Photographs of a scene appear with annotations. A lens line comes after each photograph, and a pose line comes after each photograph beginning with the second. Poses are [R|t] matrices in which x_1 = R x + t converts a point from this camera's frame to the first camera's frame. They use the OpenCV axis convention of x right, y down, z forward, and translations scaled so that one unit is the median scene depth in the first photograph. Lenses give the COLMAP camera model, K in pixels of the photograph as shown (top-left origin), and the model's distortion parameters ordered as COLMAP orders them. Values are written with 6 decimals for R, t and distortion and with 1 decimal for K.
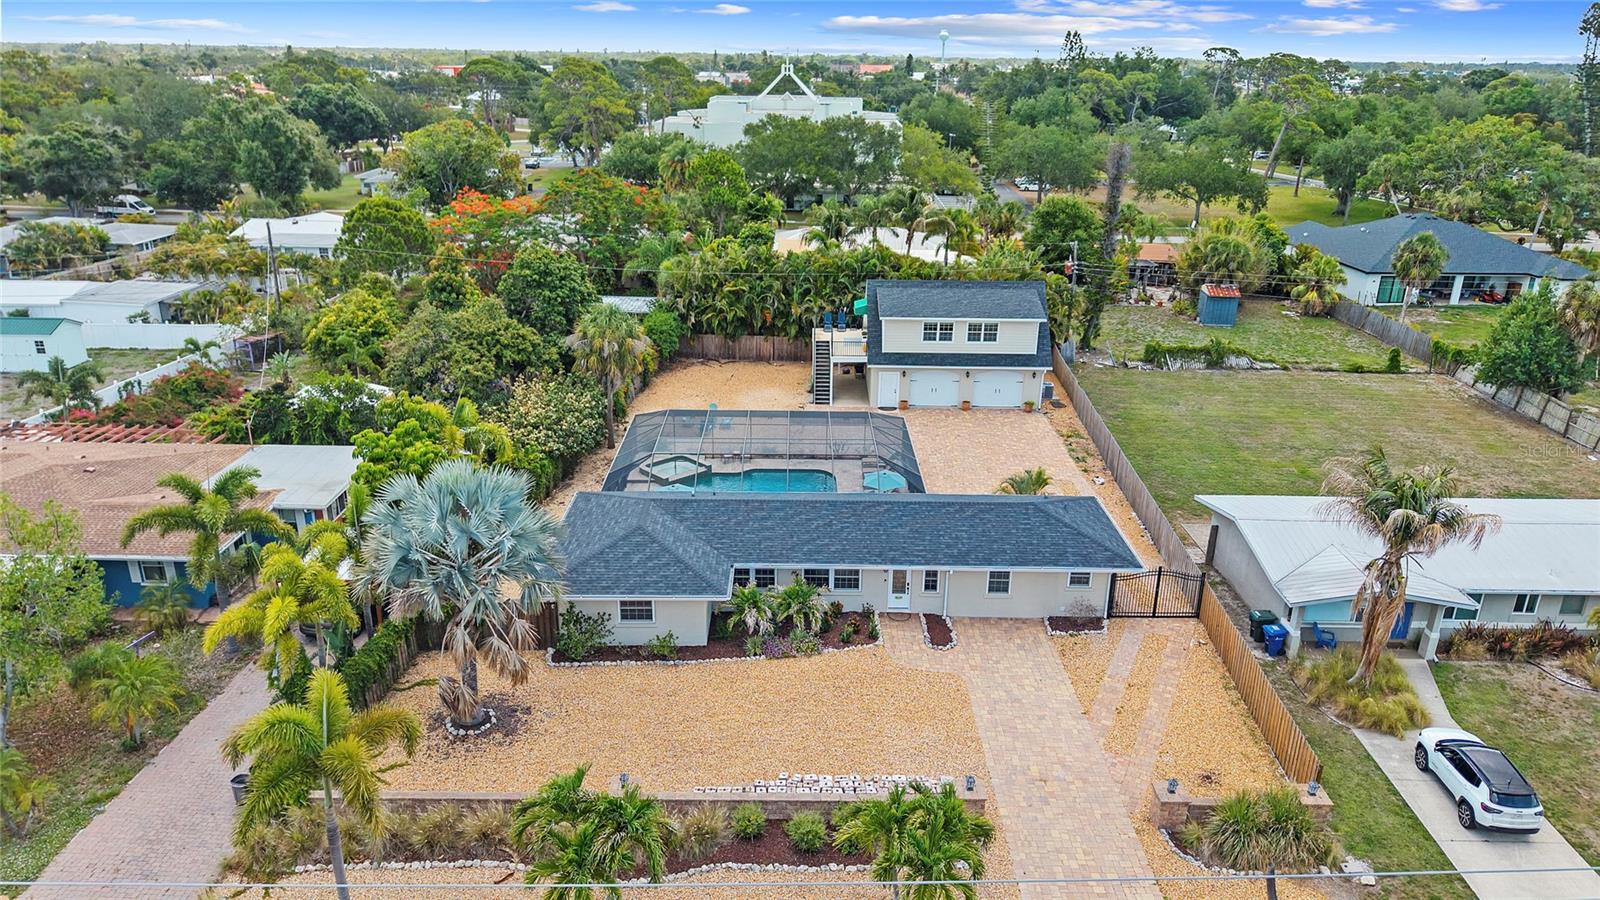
lens RADIAL K [[1074.0, 0, 797.8], [0, 1074.0, 462.8], [0, 0, 1]] dist [0.055291, -0.067064]
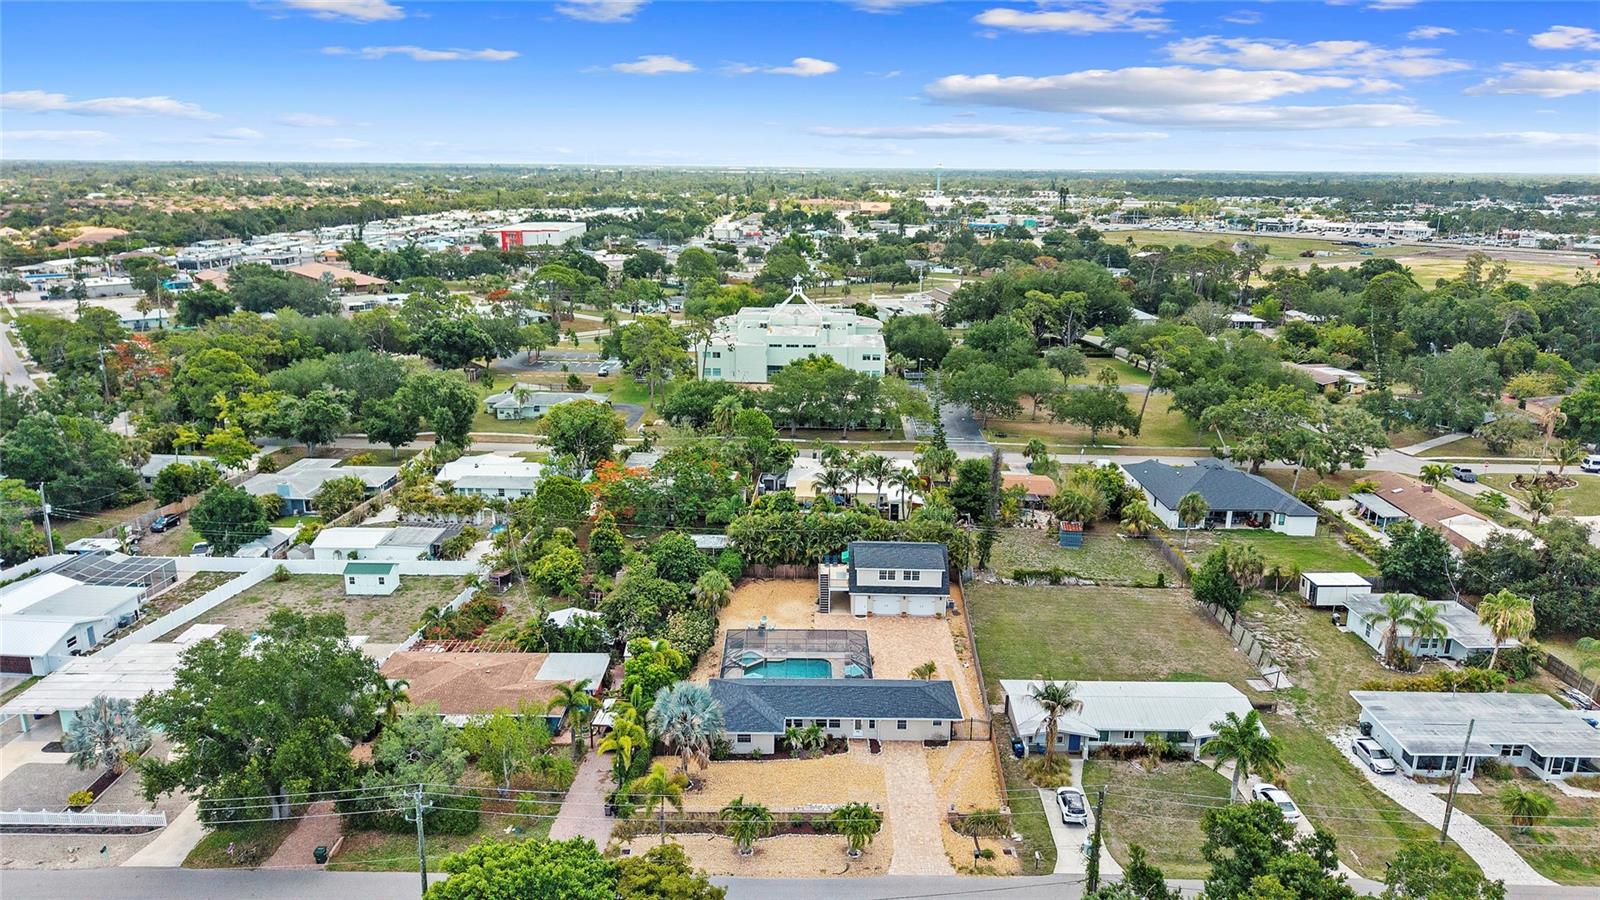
lens RADIAL K [[1088.1, 0, 802.5], [0, 1088.1, 422.8], [0, 0, 1]] dist [0.089198, -0.169863]
pose [[0.999996, -0.002838, -0.000509, -0.014488], [0.002753, 0.992231, -0.124375, -0.177893], [0.000859, 0.124373, 0.992235, -1.043384]]
